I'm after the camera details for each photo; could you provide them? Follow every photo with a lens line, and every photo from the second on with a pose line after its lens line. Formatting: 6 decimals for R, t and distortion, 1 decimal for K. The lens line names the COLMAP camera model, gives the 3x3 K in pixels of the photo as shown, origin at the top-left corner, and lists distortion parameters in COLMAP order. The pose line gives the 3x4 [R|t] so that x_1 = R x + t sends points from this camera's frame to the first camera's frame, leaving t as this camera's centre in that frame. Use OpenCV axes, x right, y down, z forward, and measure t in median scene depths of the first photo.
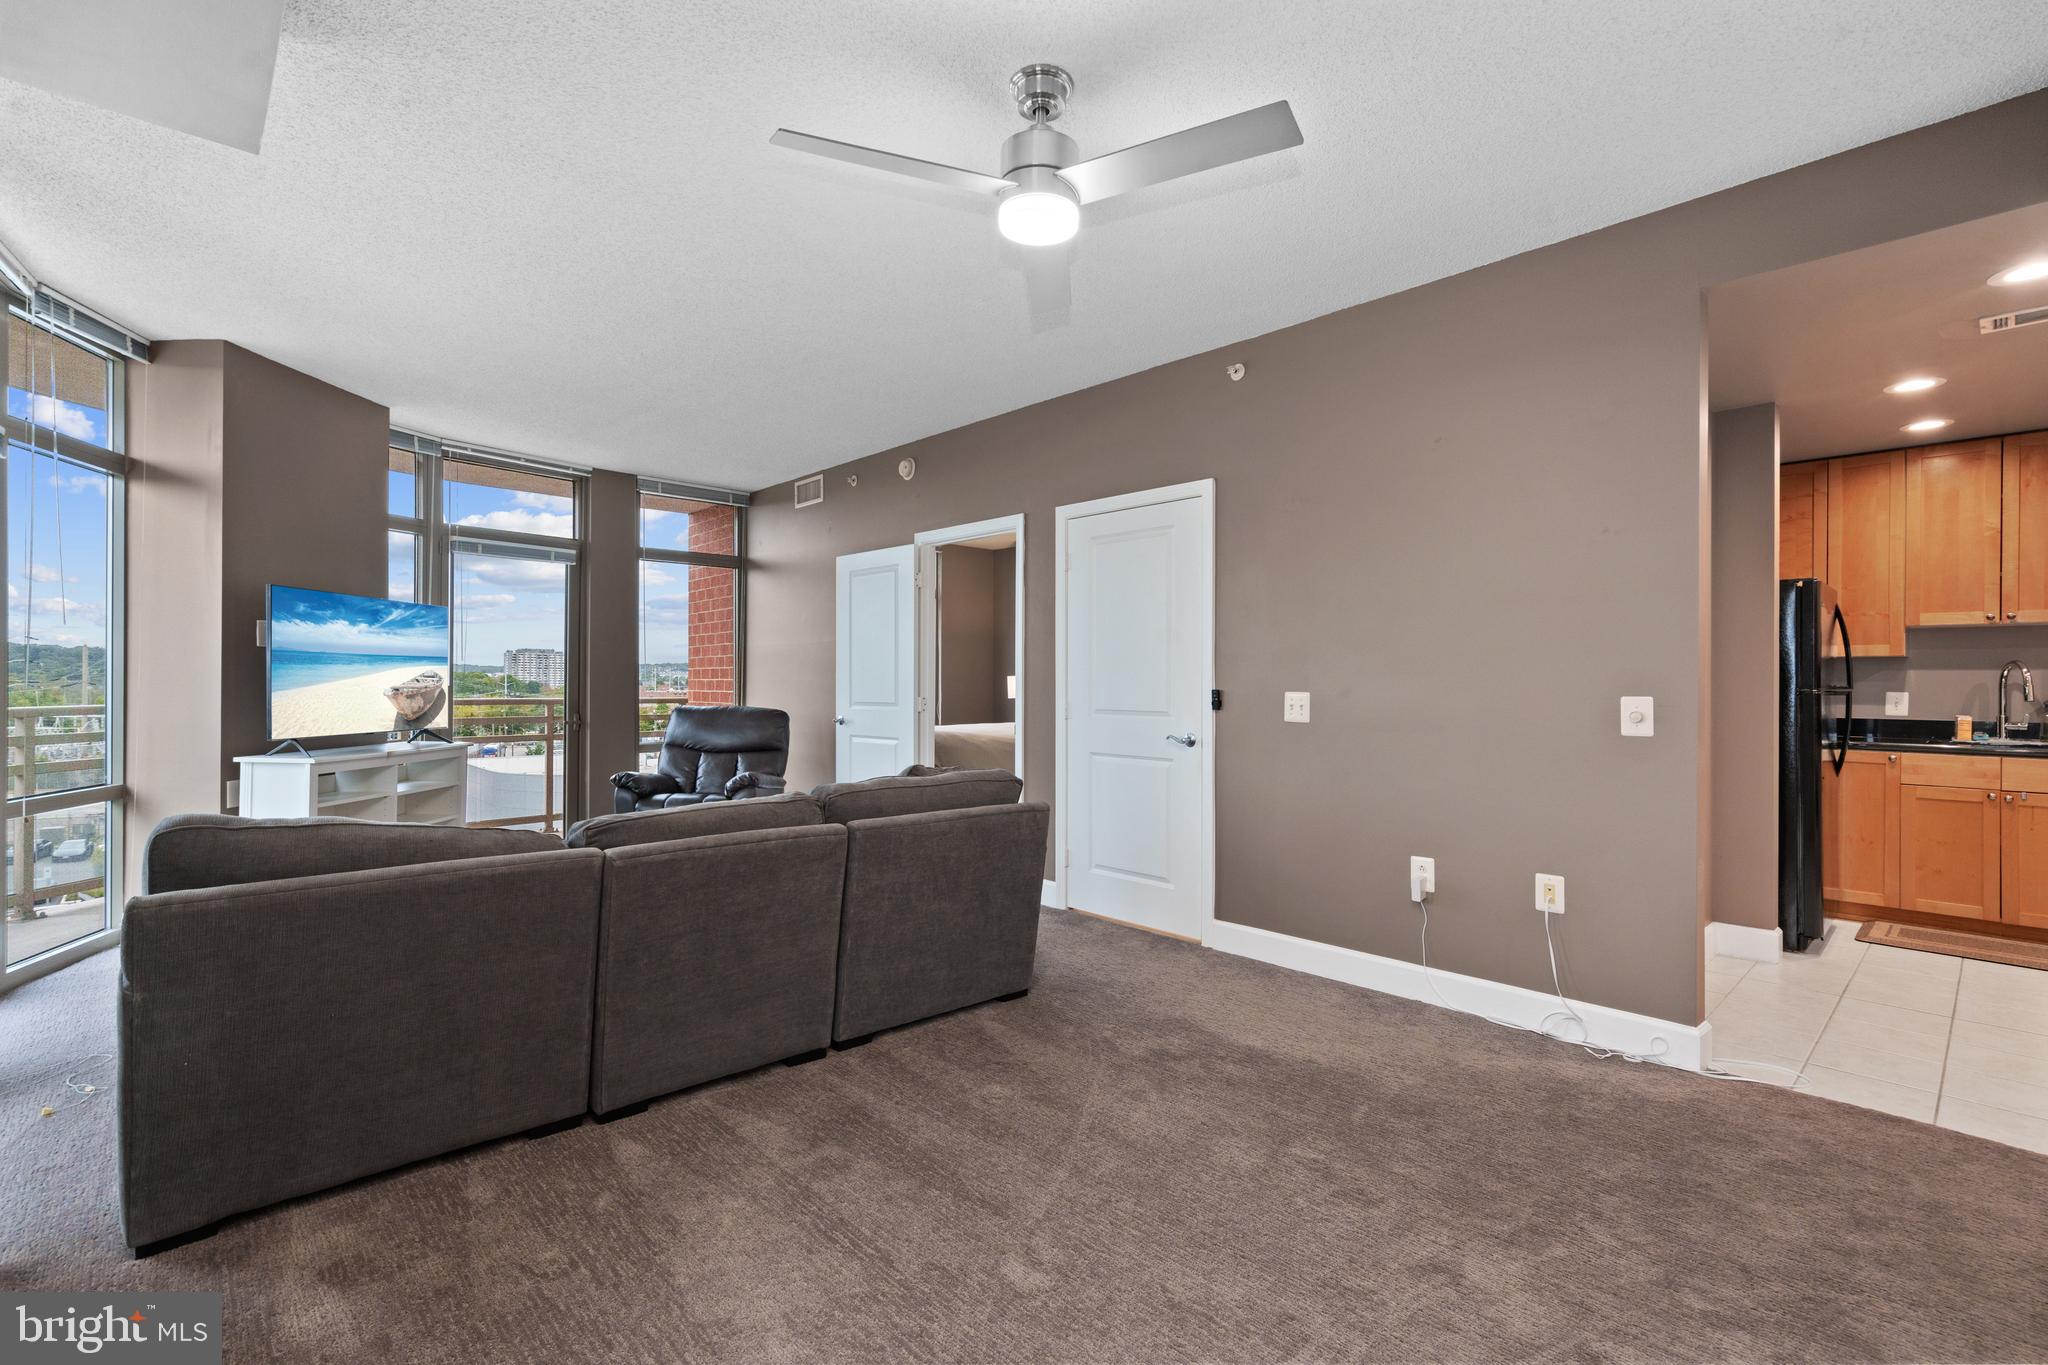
lens RADIAL K [[924.4, 0, 1037.5], [0, 924.4, 674.4], [0, 0, 1]] dist [-0.004343, 0.000274]
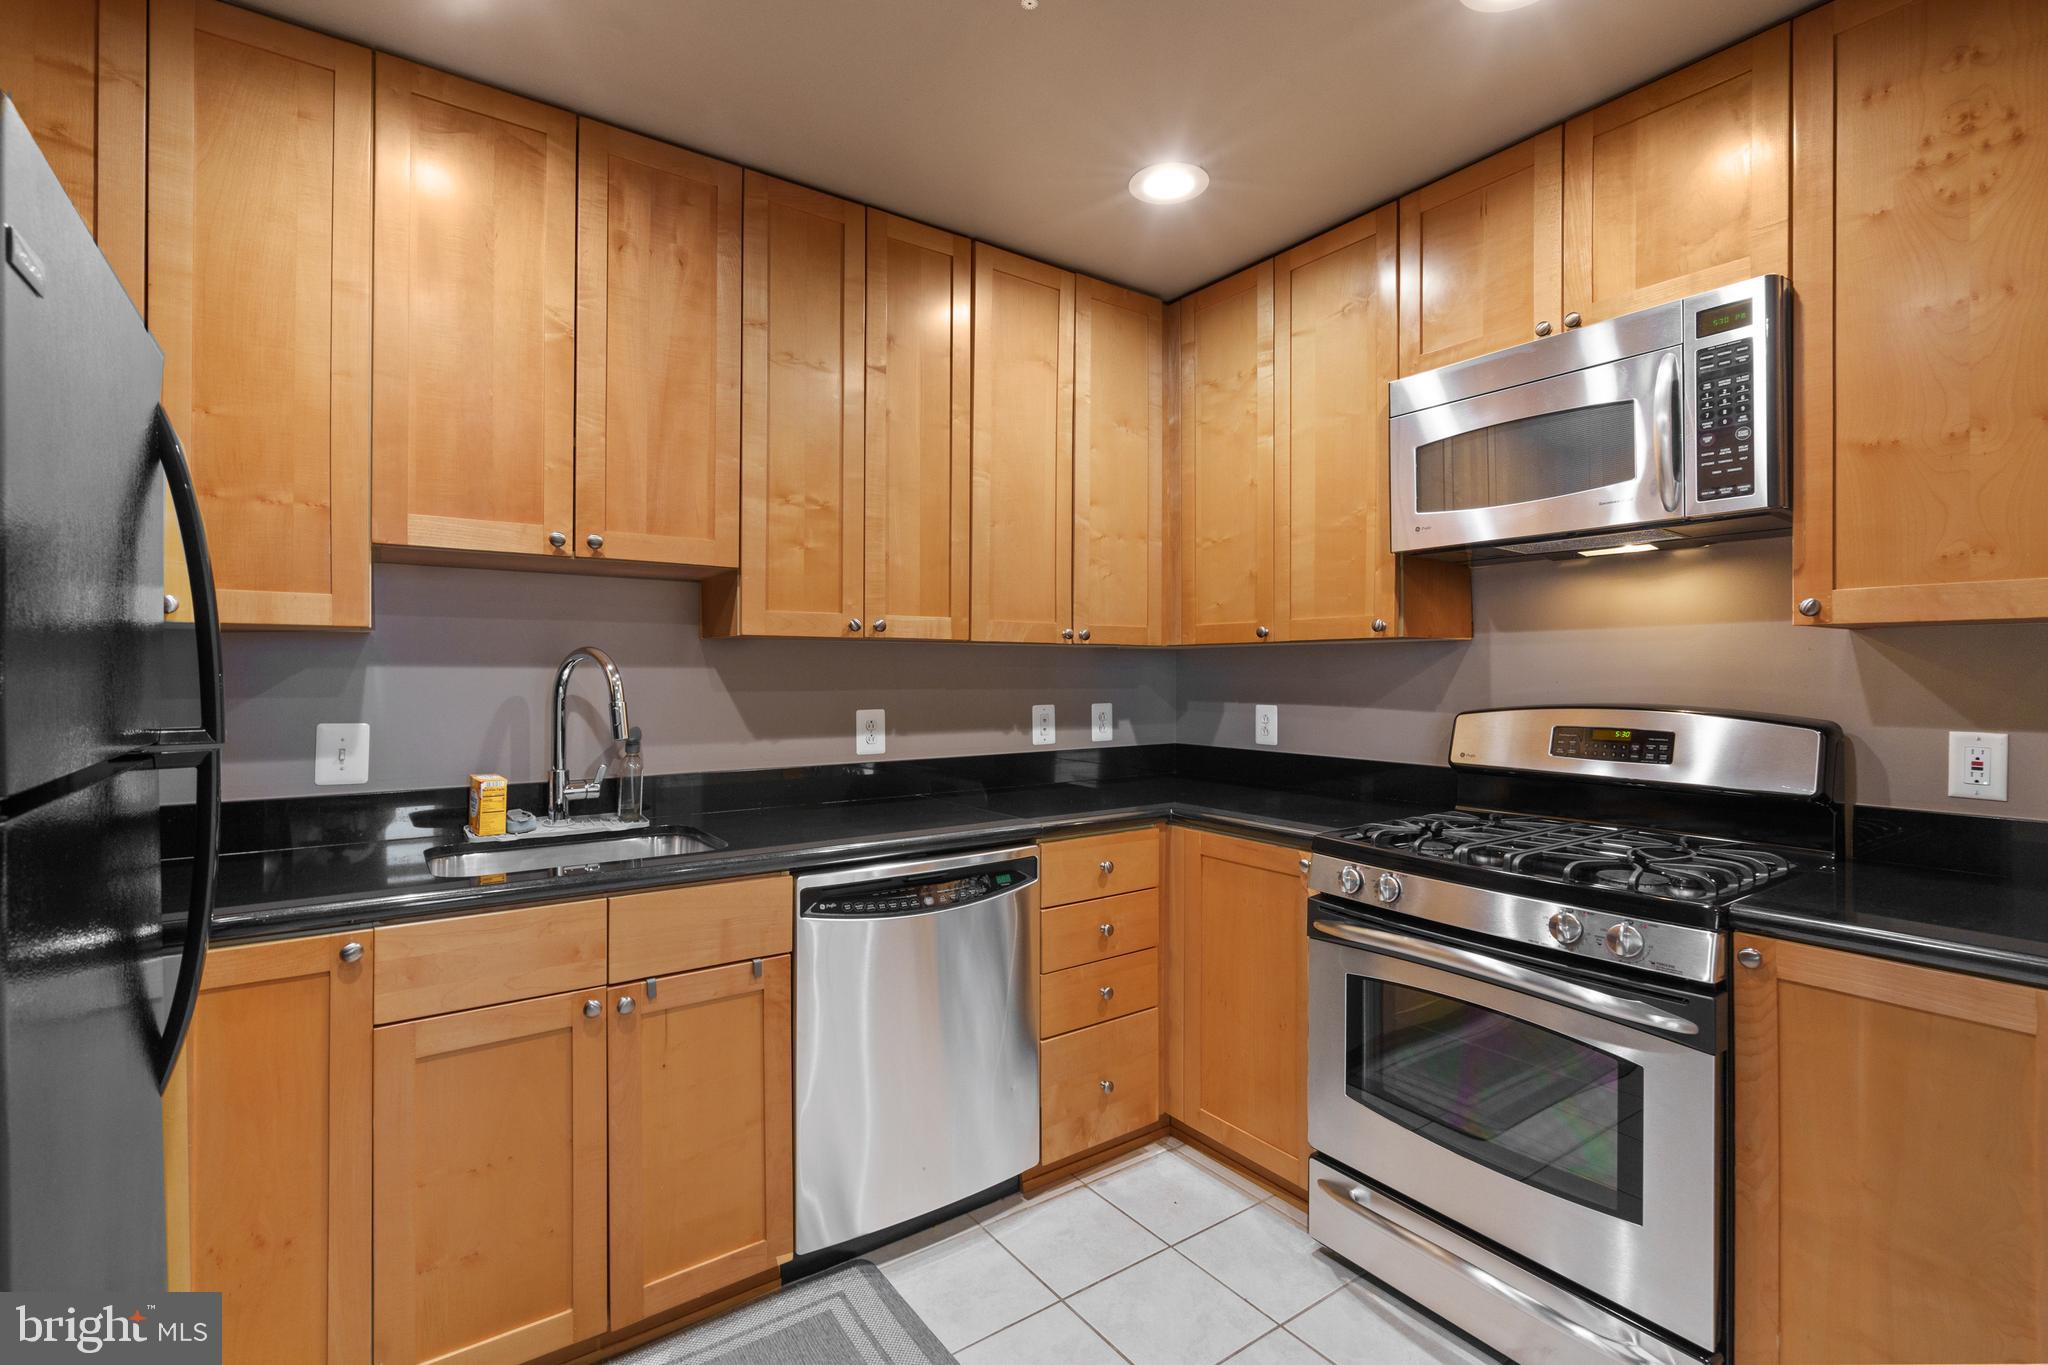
lens RADIAL K [[924.4, 0, 1019.1], [0, 924.4, 668.6], [0, 0, 1]] dist [-0.004343, 0.000274]
pose [[0.142840, -0.008760, 0.989707, 0.595677], [-0.008418, 0.999914, 0.010066, -0.009208], [-0.989710, -0.009770, 0.142754, 0.668388]]
